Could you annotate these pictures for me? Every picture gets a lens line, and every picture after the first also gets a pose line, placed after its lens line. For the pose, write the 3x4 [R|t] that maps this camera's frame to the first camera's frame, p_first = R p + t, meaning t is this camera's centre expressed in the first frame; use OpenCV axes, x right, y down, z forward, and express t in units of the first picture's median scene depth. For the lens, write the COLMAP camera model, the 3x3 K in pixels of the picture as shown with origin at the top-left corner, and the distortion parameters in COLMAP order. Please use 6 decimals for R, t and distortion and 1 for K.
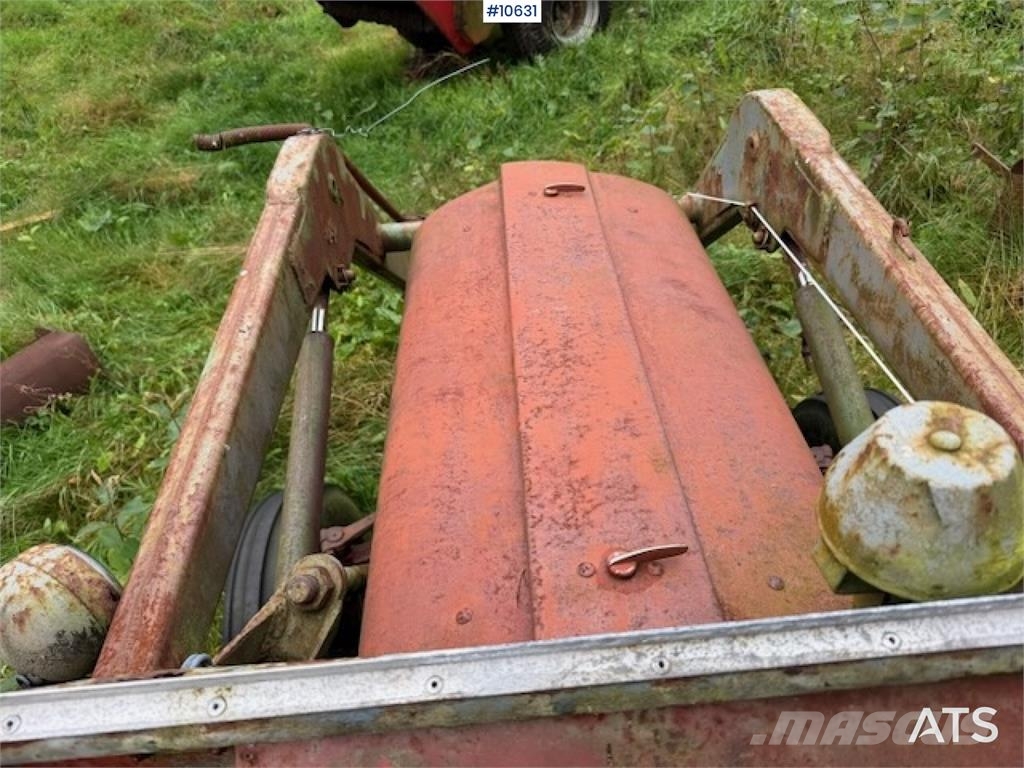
lens RADIAL K [[721.2, 0, 521.3], [0, 721.2, 382.6], [0, 0, 1]] dist [0.014614, -0.025768]
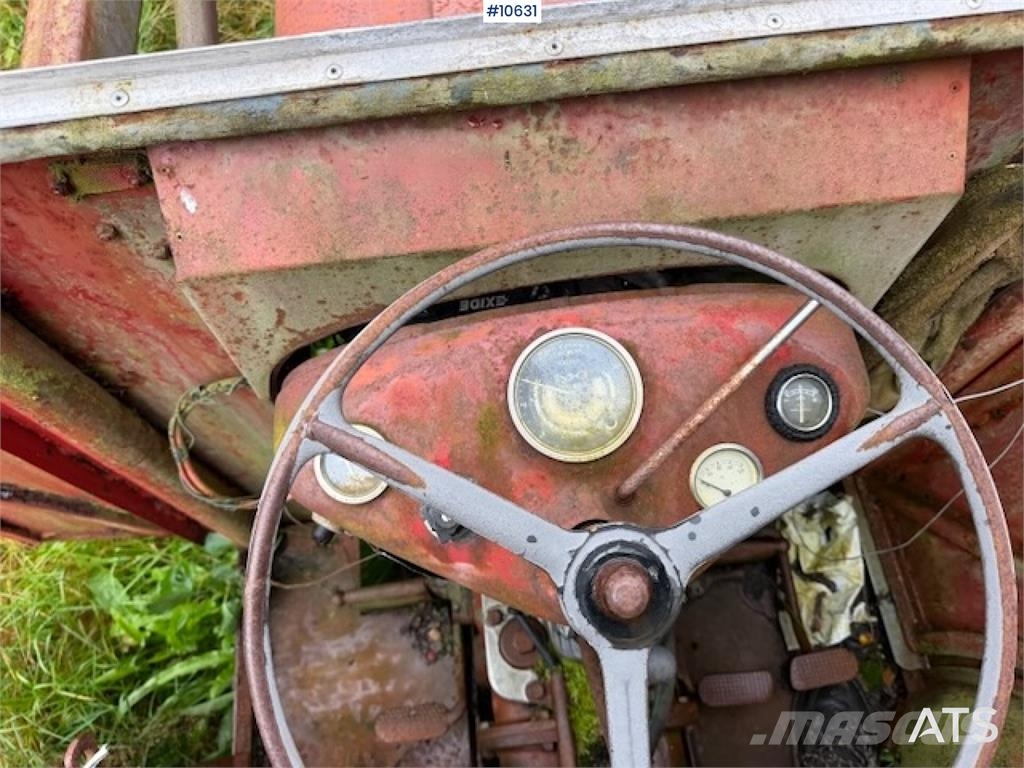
lens RADIAL K [[731.2, 0, 512.0], [0, 731.2, 384.0], [0, 0, 1]] dist [0.051072, -0.099149]
pose [[0.996668, -0.037220, 0.072572, 0.012080], [0.001240, 0.896614, 0.442810, 0.110032], [-0.081550, -0.441245, 0.893673, -0.045083]]
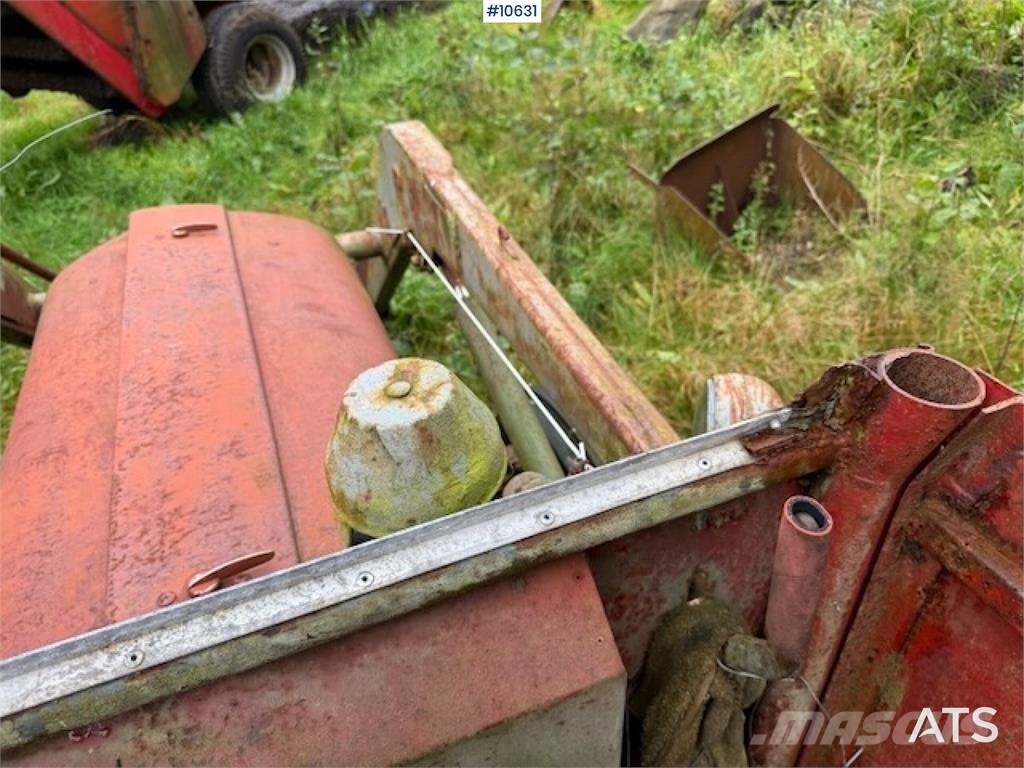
lens RADIAL K [[722.6, 0, 498.5], [0, 722.6, 382.0], [0, 0, 1]] dist [0.066599, -0.104278]
pose [[0.949028, -0.157199, 0.273191, 0.139301], [0.175844, 0.983389, -0.044997, 0.047348], [-0.261580, 0.090742, 0.960907, -0.035143]]
